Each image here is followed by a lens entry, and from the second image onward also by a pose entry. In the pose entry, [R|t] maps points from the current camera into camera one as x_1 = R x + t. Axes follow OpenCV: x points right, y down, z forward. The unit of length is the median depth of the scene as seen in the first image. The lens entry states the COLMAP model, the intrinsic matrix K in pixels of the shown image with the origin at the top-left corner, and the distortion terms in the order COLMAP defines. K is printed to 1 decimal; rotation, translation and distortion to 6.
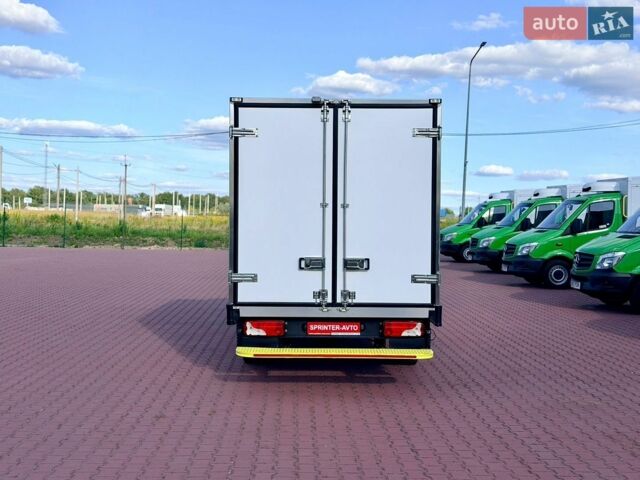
lens RADIAL K [[864.0, 0, 317.6], [0, 864.0, 236.4], [0, 0, 1]] dist [0.188476, 0.000000]
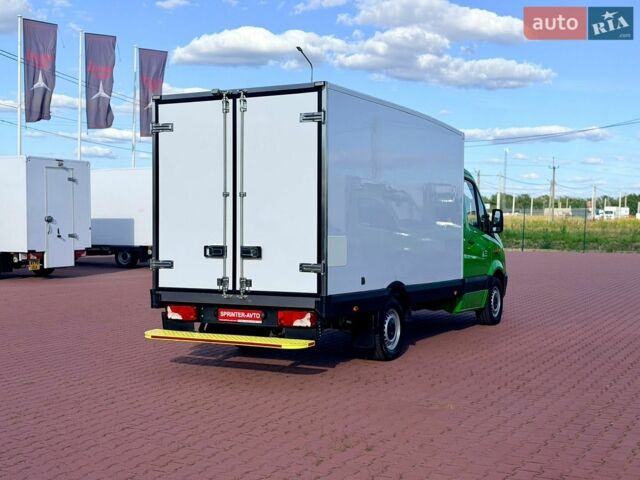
lens RADIAL K [[881.0, 0, 320.4], [0, 881.0, 241.2], [0, 0, 1]] dist [0.075990, 0.000000]
pose [[0.883271, 0.000490, -0.468863, 0.593665], [-0.000101, 1.000000, 0.000853, 0.018349], [0.468863, -0.000706, 0.883270, 0.133482]]
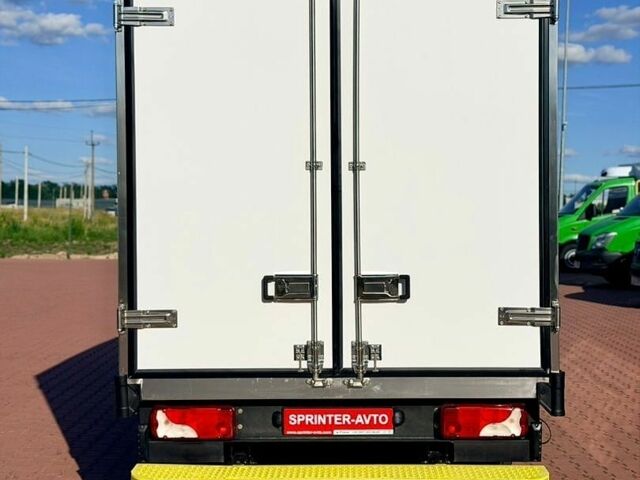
lens RADIAL K [[1181.8, 0, 315.1], [0, 1181.8, 236.1], [0, 0, 1]] dist [0.137978, 0.000000]
pose [[0.999521, -0.015579, -0.026733, 0.025391], [0.015561, 0.999879, -0.000865, 0.003737], [0.026744, 0.000448, 0.999642, 0.343802]]
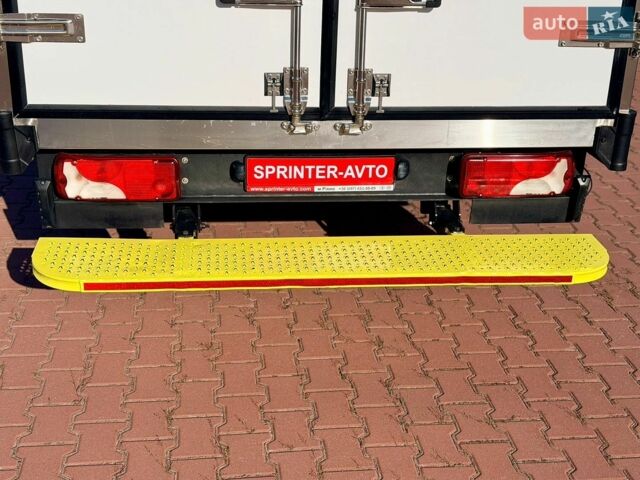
lens RADIAL K [[891.9, 0, 322.4], [0, 891.9, 236.9], [0, 0, 1]] dist [0.105594, 0.000000]
pose [[0.992691, -0.023415, 0.118392, -0.024775], [-0.021666, 0.930484, 0.365692, -0.003235], [-0.118725, -0.365584, 0.923175, 0.662035]]
